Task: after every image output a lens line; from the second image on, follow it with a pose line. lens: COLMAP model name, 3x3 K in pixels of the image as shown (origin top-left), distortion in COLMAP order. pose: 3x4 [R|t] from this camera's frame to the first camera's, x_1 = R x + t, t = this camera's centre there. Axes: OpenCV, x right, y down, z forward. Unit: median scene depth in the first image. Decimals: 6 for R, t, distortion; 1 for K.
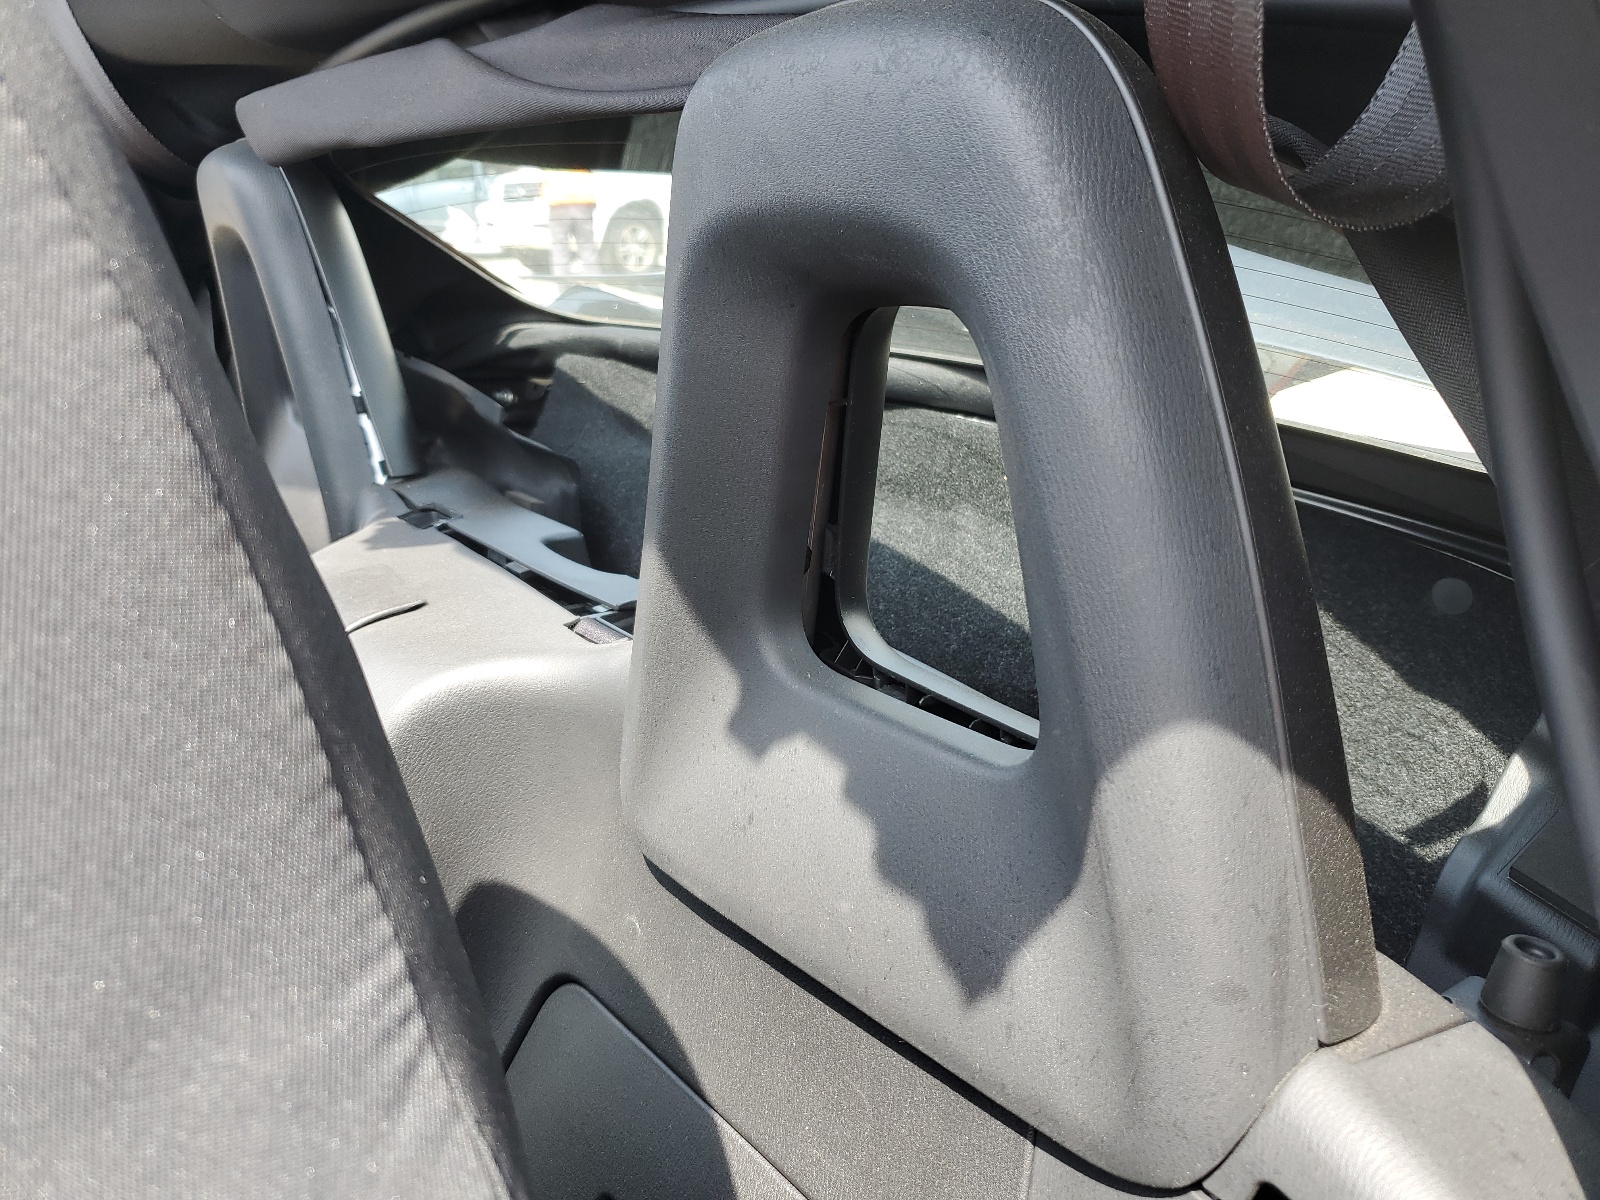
lens RADIAL K [[1212.9, 0, 799.9], [0, 1212.9, 600.0], [0, 0, 1]] dist [-0.007962, -0.003430]
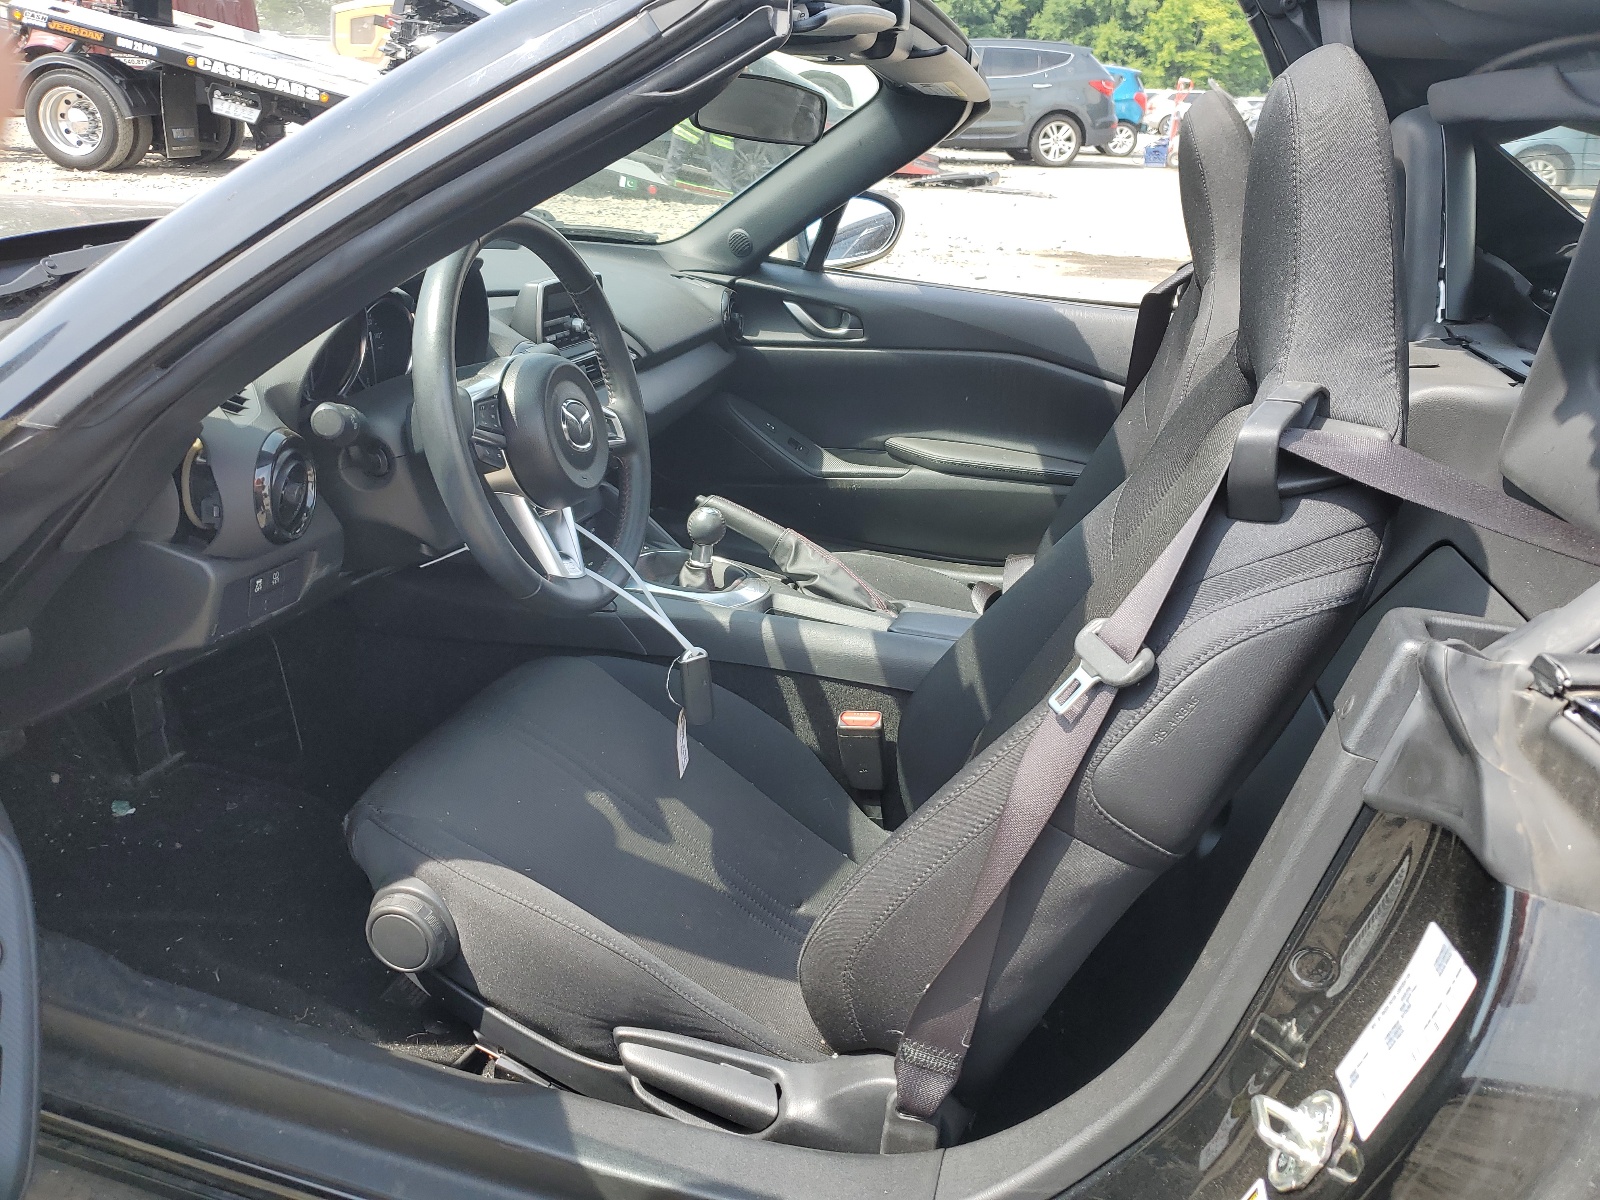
lens RADIAL K [[1212.9, 0, 800.0], [0, 1212.9, 599.9], [0, 0, 1]] dist [-0.007962, -0.003430]
pose [[0.661565, 0.298919, -0.687735, 0.328402], [-0.262930, 0.951359, 0.160575, 0.230476], [0.702281, 0.074595, 0.707981, -0.756011]]
